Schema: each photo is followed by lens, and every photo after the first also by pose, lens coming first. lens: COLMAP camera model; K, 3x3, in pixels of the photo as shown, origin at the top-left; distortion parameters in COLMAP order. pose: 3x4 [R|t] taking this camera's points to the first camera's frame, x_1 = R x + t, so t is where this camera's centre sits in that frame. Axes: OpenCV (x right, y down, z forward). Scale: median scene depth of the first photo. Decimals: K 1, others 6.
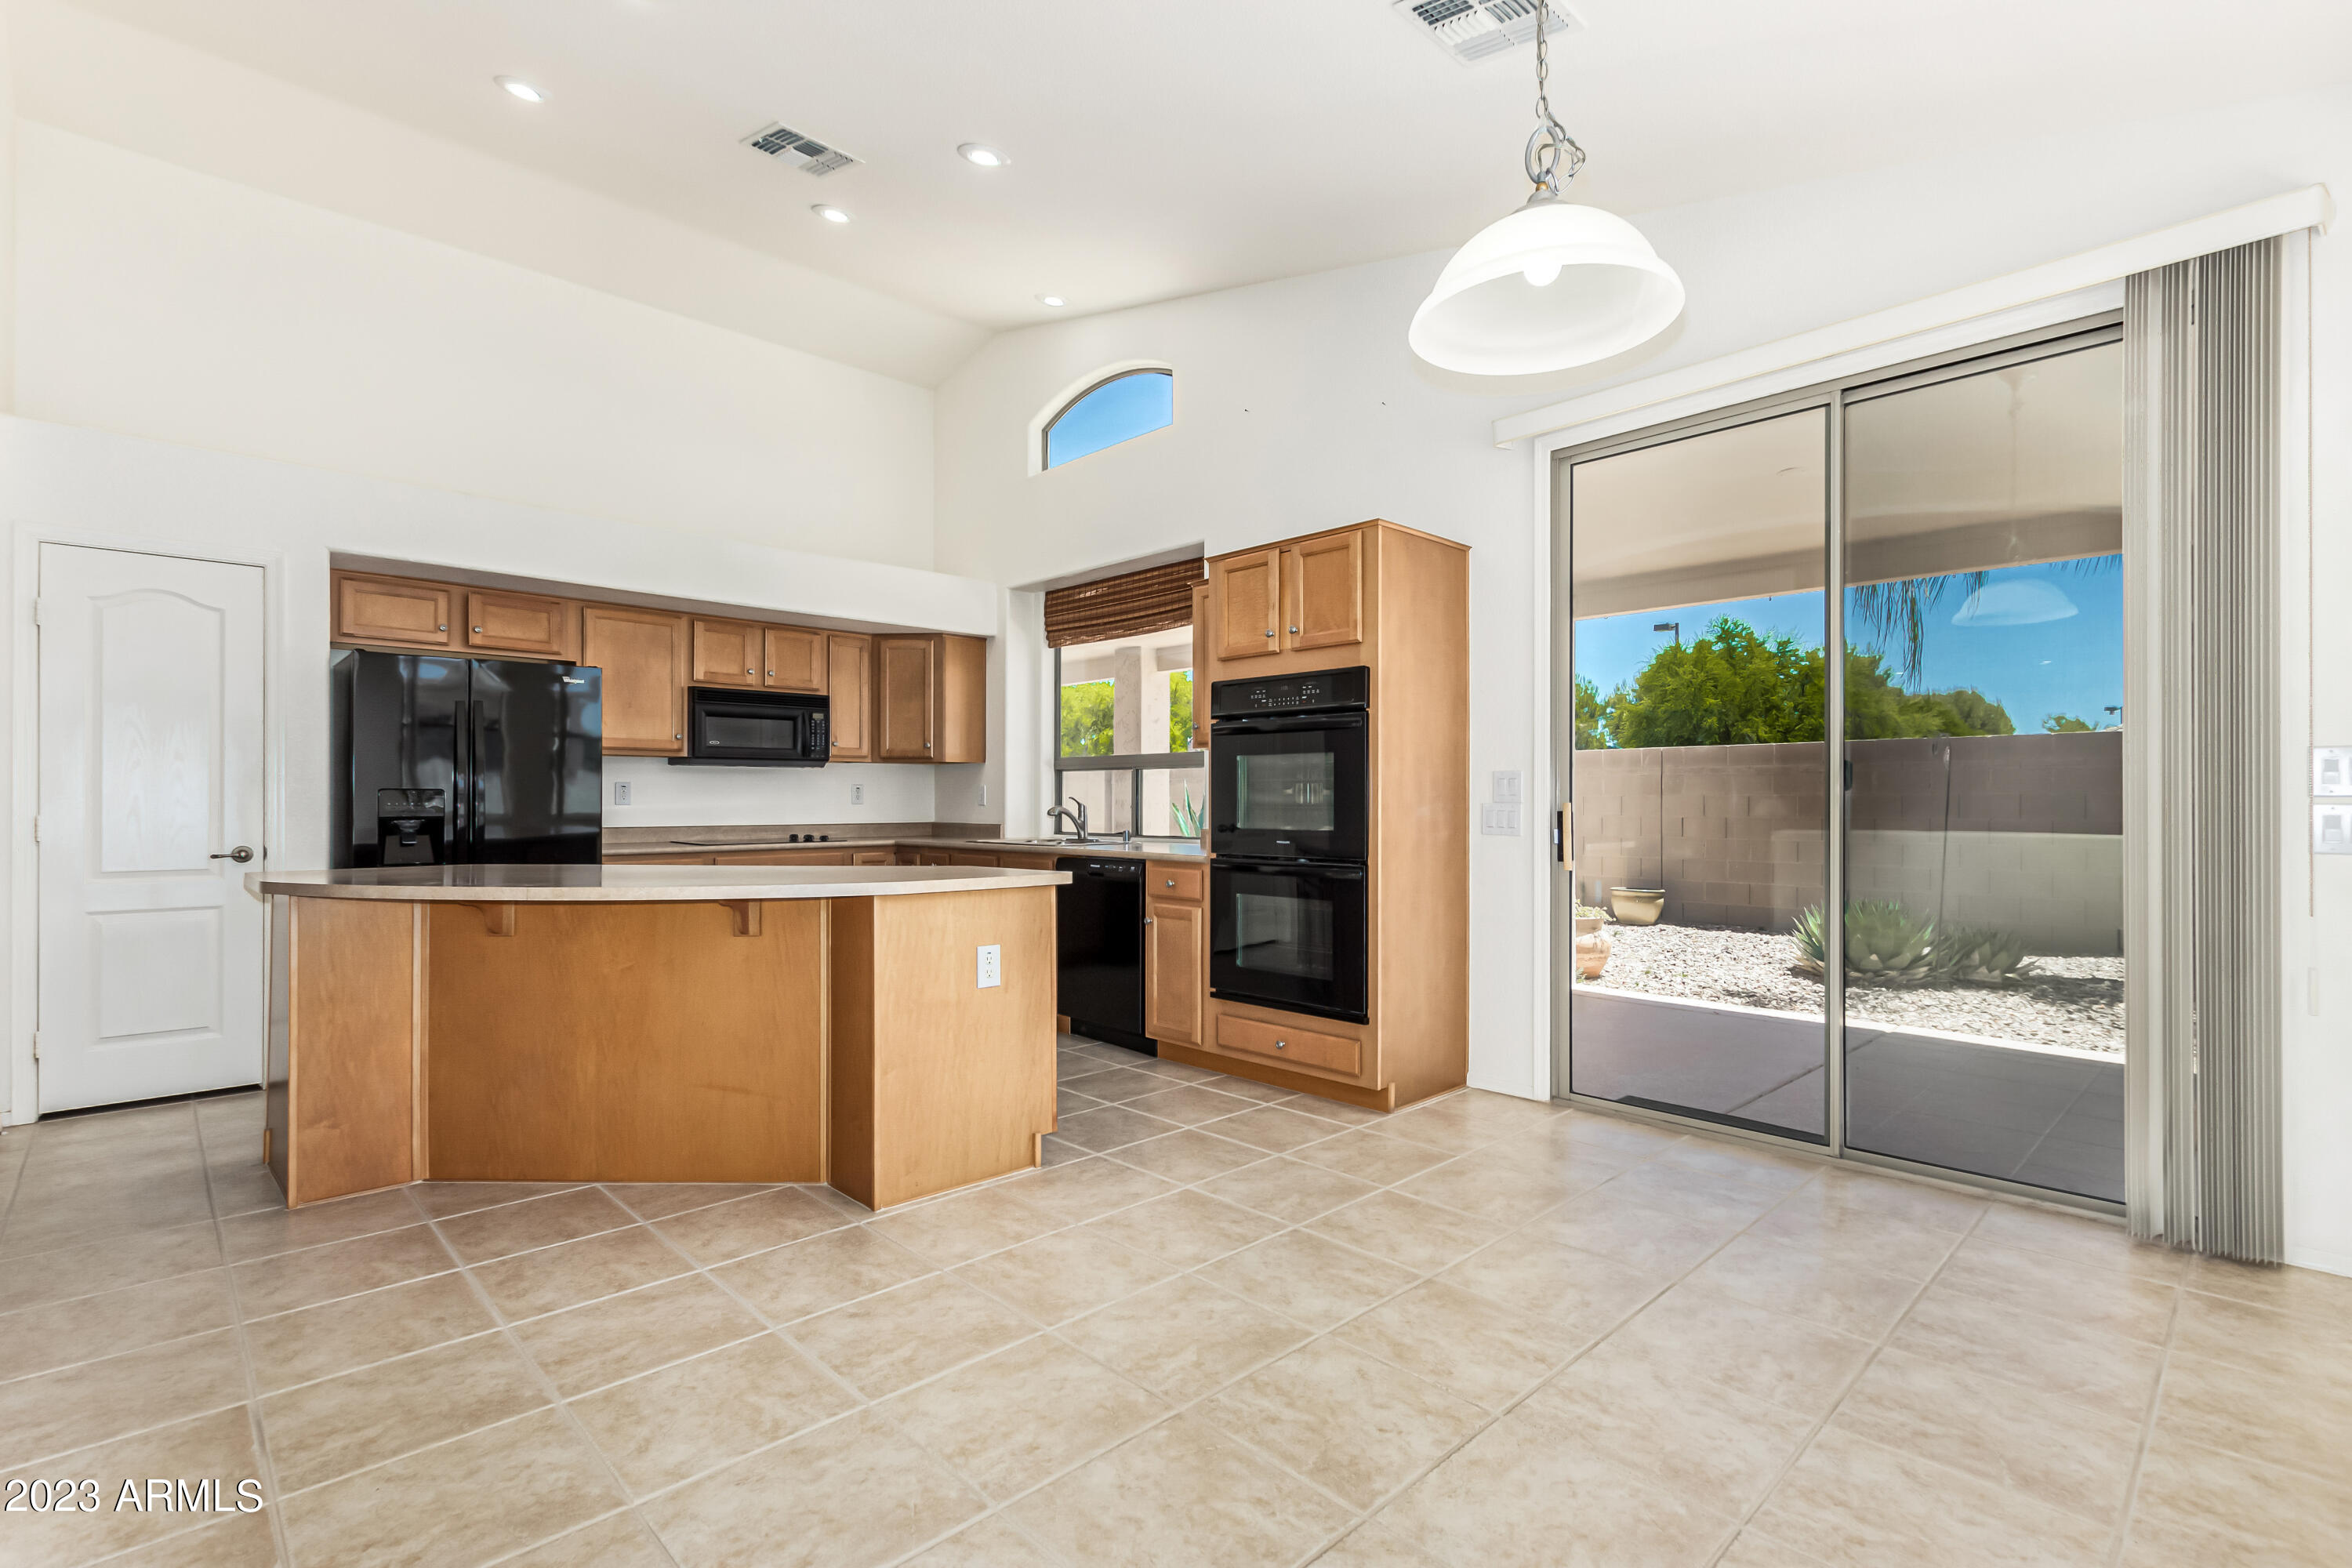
lens RADIAL K [[1083.9, 0, 1183.1], [0, 1083.9, 794.3], [0, 0, 1]] dist [0.005661, 0.000024]
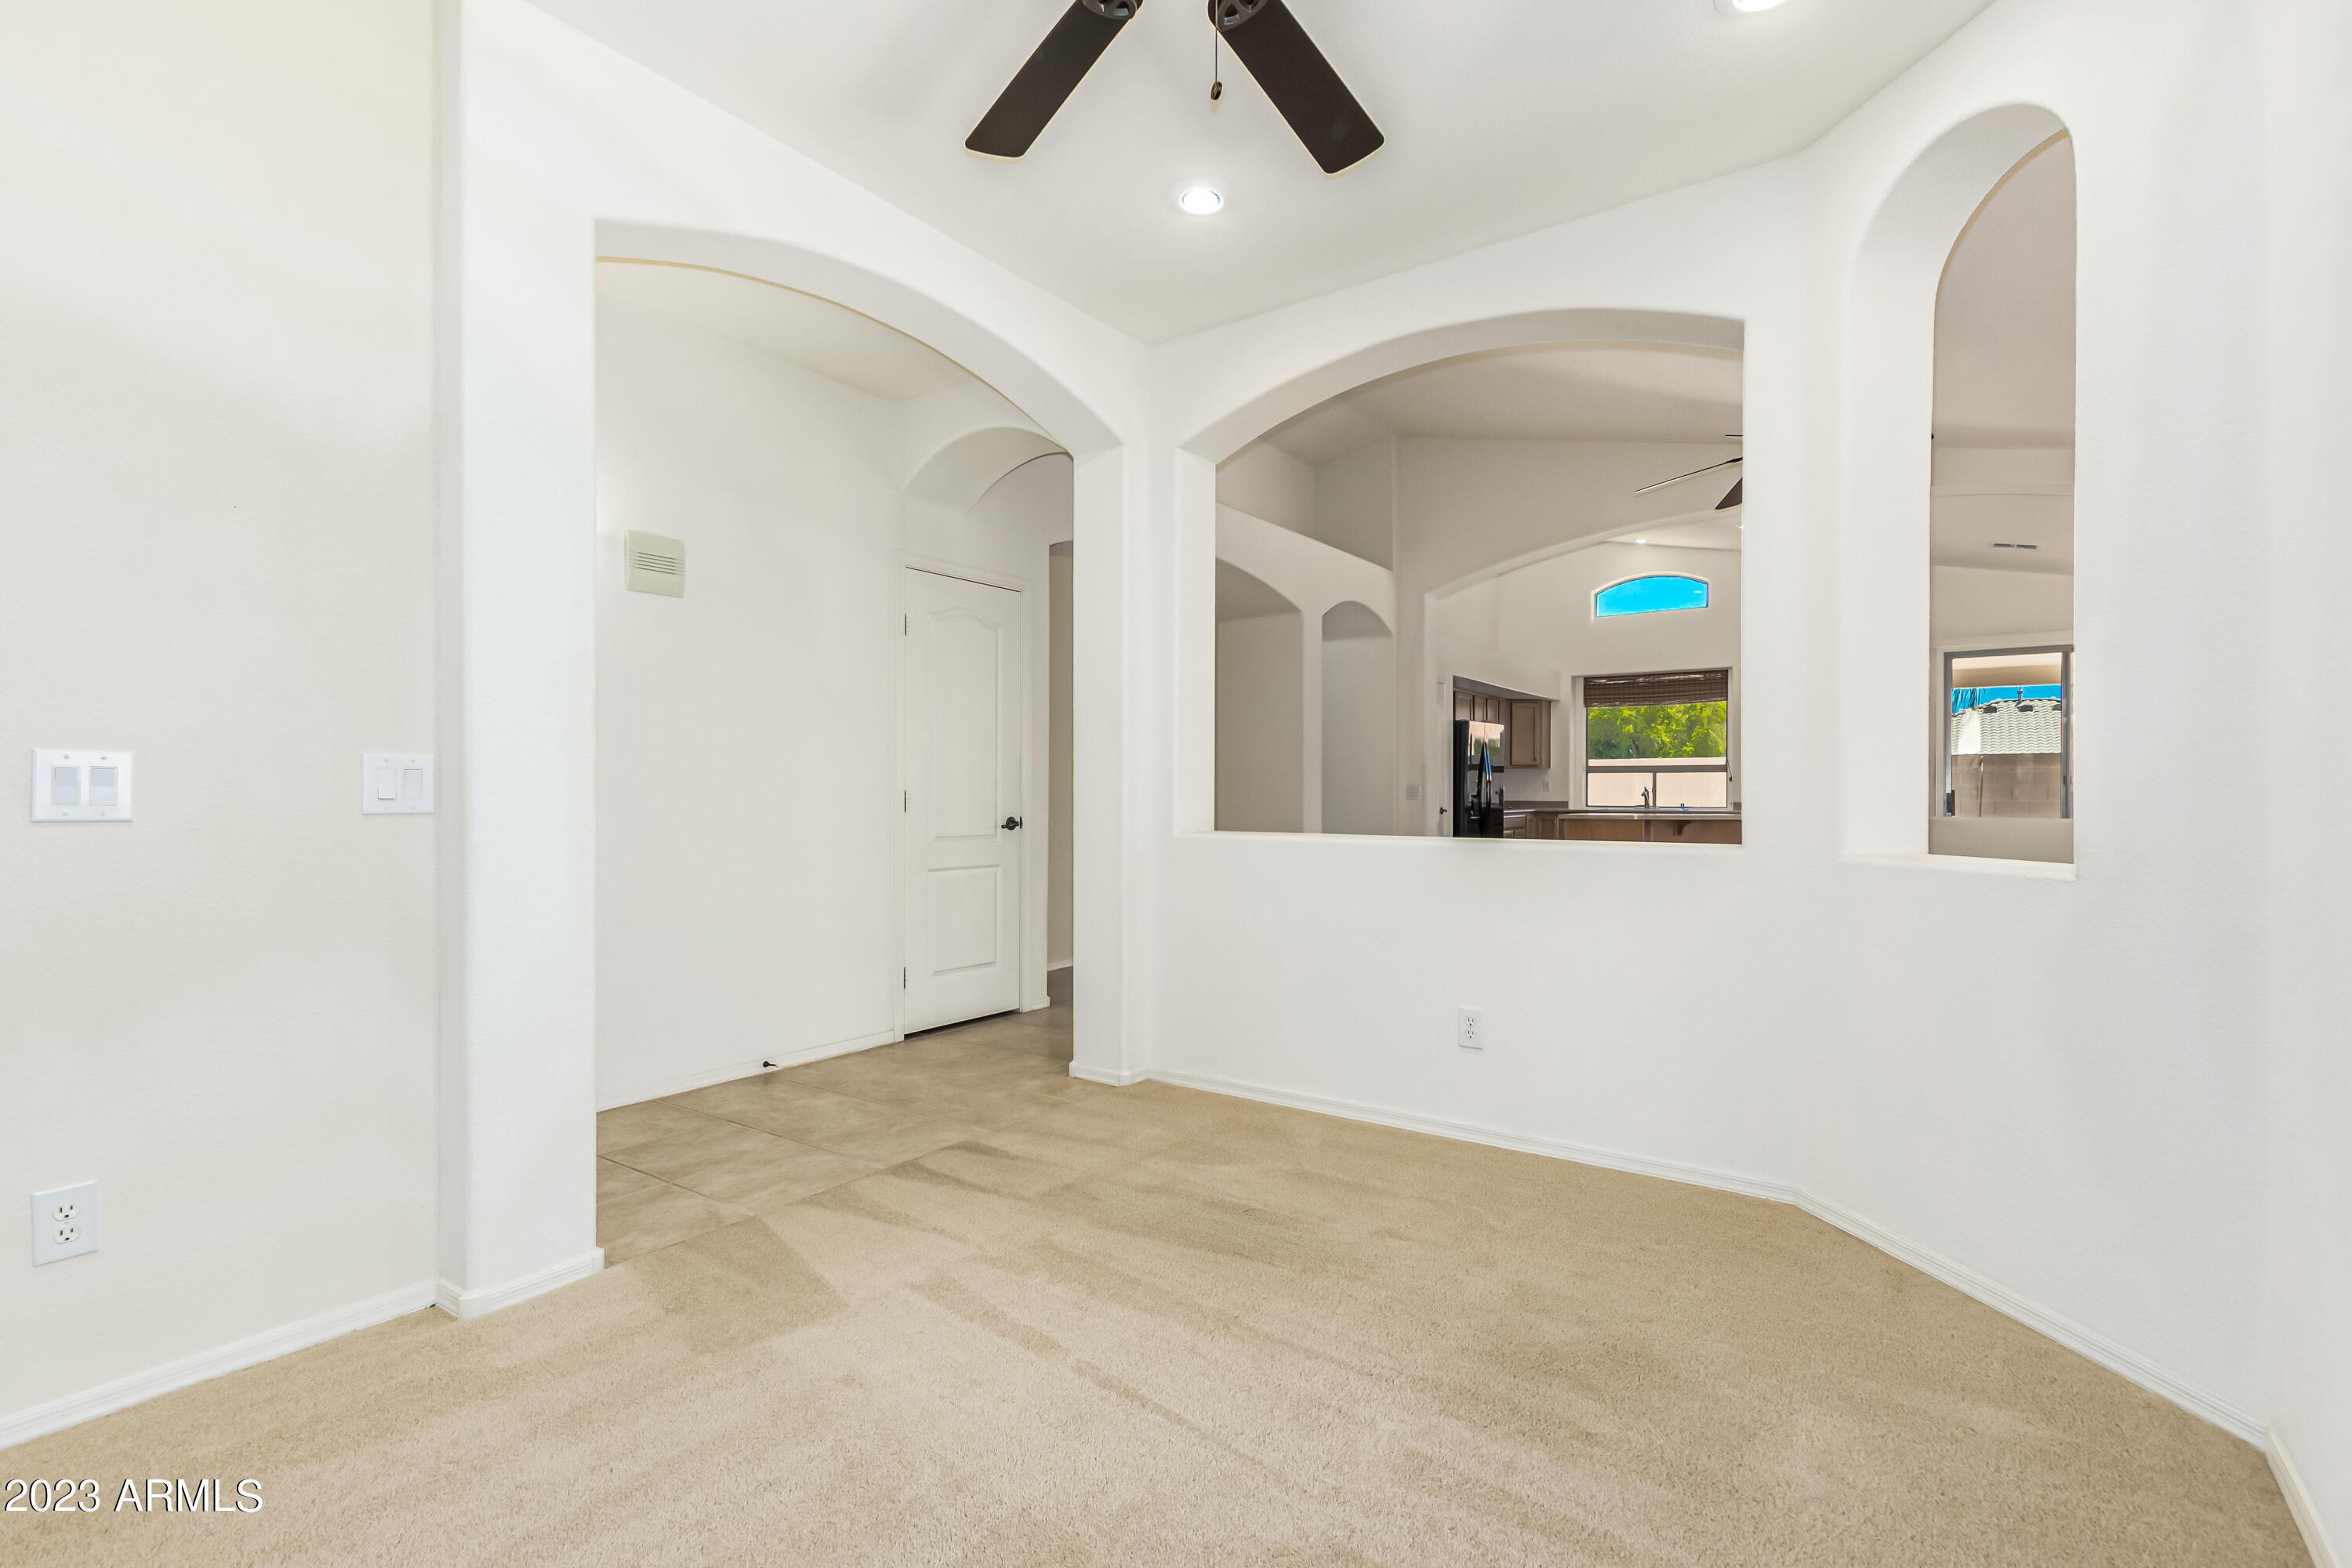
lens RADIAL K [[1083.9, 0, 1183.1], [0, 1083.9, 794.3], [0, 0, 1]] dist [0.005661, 0.000024]
pose [[0.983109, 0.000853, 0.183020, -1.773454], [-0.002700, 0.999948, 0.009842, -0.001118], [-0.183002, -0.010170, 0.983060, -1.121038]]
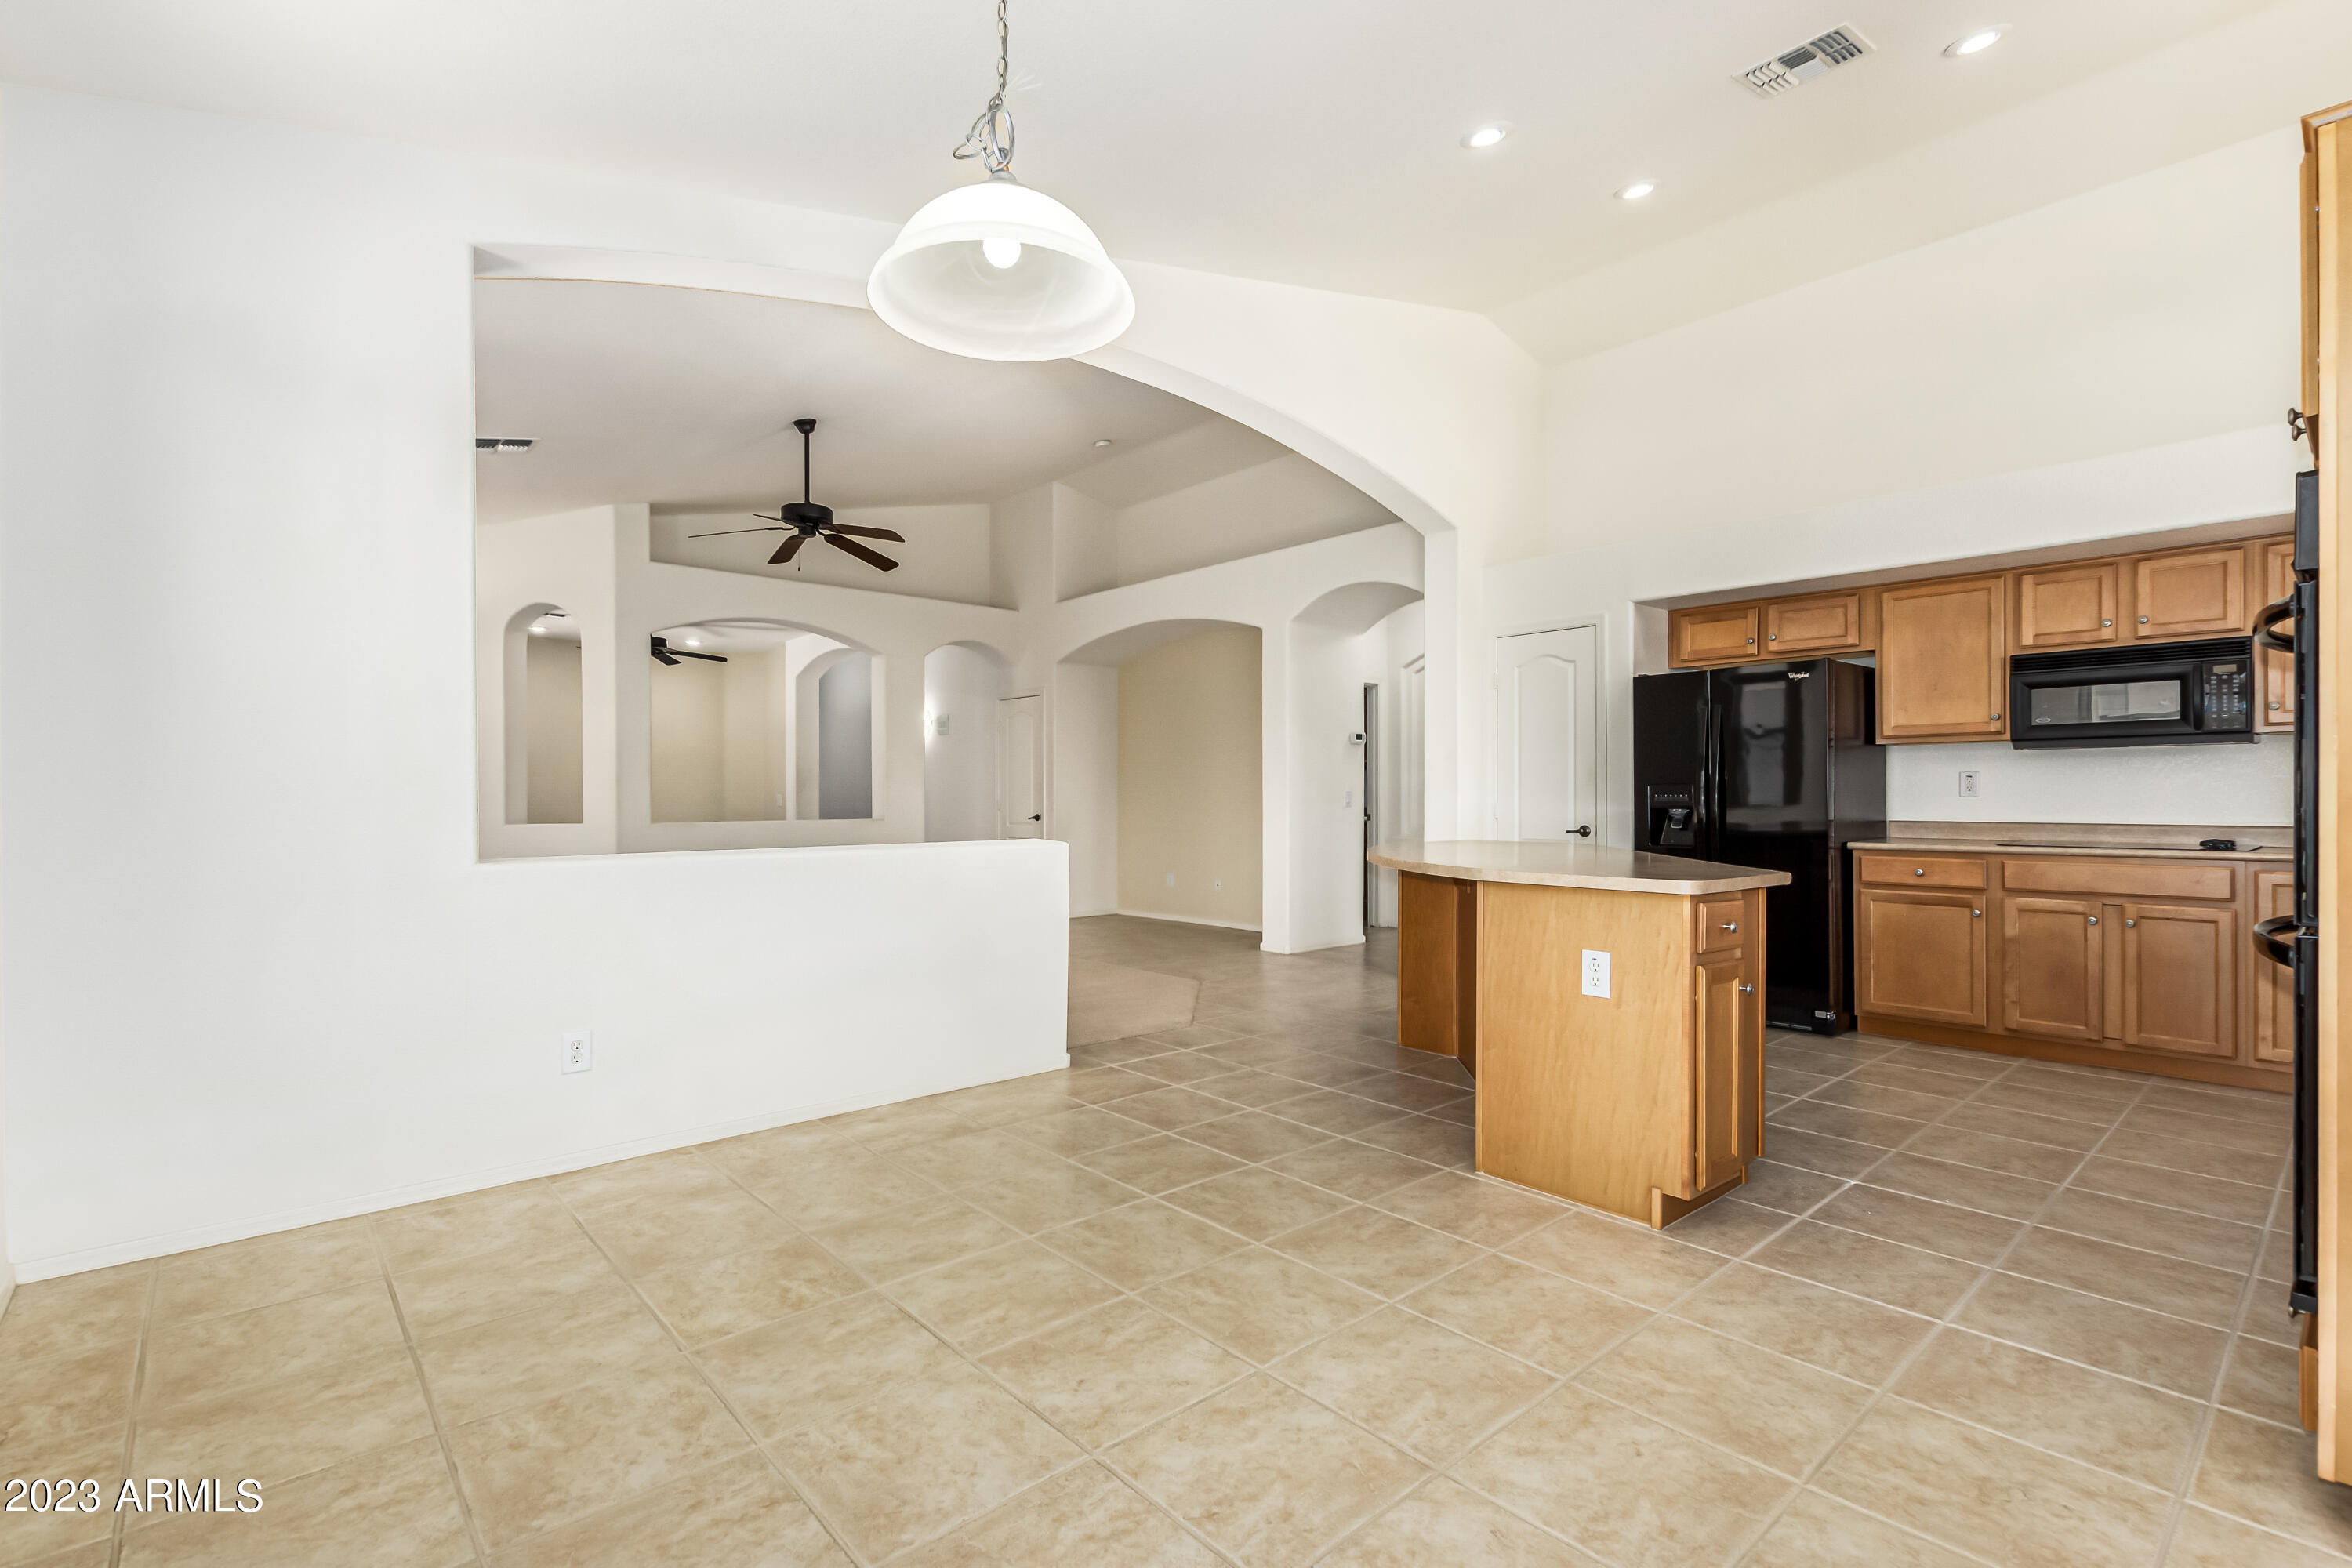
lens RADIAL K [[1078.9, 0, 1152.4], [0, 1078.9, 793.7], [0, 0, 1]] dist [0.000592, -0.000237]
pose [[-0.065390, -0.002056, -0.997858, 0.559619], [0.008232, 0.999963, -0.002600, 0.005091], [0.997826, -0.008385, -0.065371, 0.517211]]
